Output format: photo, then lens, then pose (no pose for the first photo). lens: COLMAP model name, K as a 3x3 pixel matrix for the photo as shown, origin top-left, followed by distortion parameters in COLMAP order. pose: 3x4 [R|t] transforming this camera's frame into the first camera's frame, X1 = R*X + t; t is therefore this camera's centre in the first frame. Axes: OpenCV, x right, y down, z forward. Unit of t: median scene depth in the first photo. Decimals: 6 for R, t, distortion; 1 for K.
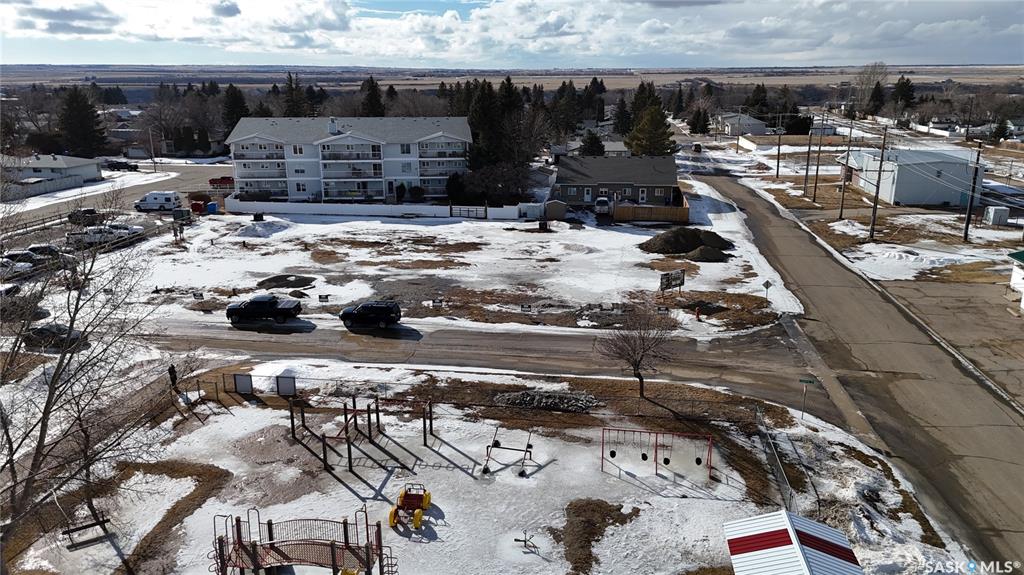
lens RADIAL K [[745.5, 0, 509.6], [0, 745.5, 288.9], [0, 0, 1]] dist [0.092785, -0.092463]
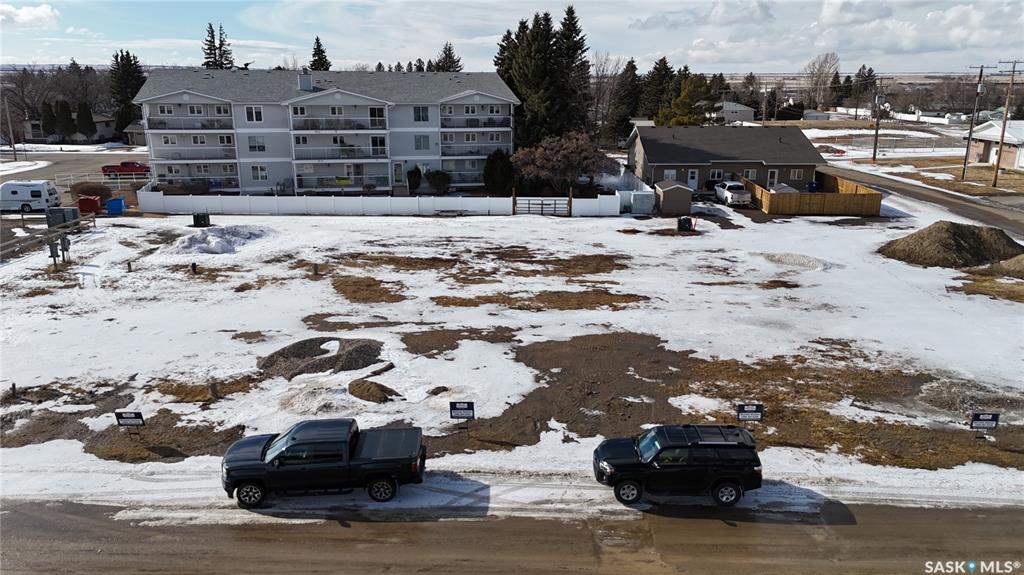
lens RADIAL K [[748.4, 0, 509.1], [0, 748.4, 287.7], [0, 0, 1]] dist [0.085307, -0.075239]
pose [[0.991323, -0.028616, 0.128297, -0.213815], [0.029546, 0.999549, -0.005349, -0.039180], [-0.128086, 0.009093, 0.991721, 0.469907]]
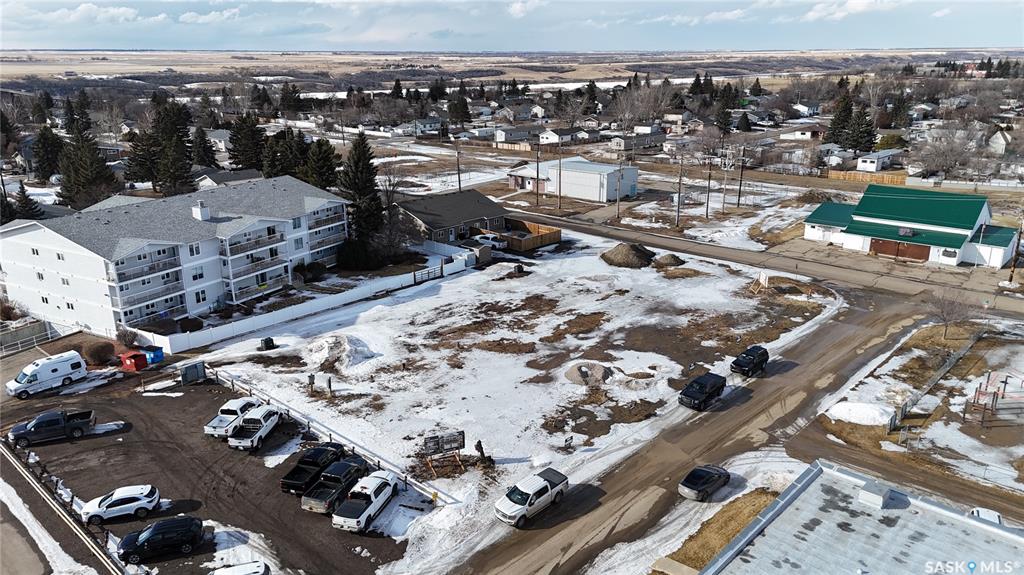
lens RADIAL K [[745.5, 0, 509.6], [0, 745.5, 288.9], [0, 0, 1]] dist [0.092785, -0.092463]
pose [[0.570201, -0.246047, 0.783793, -0.981897], [0.231255, 0.963586, 0.134252, -0.244486], [-0.788284, 0.104706, 0.606338, 0.411139]]
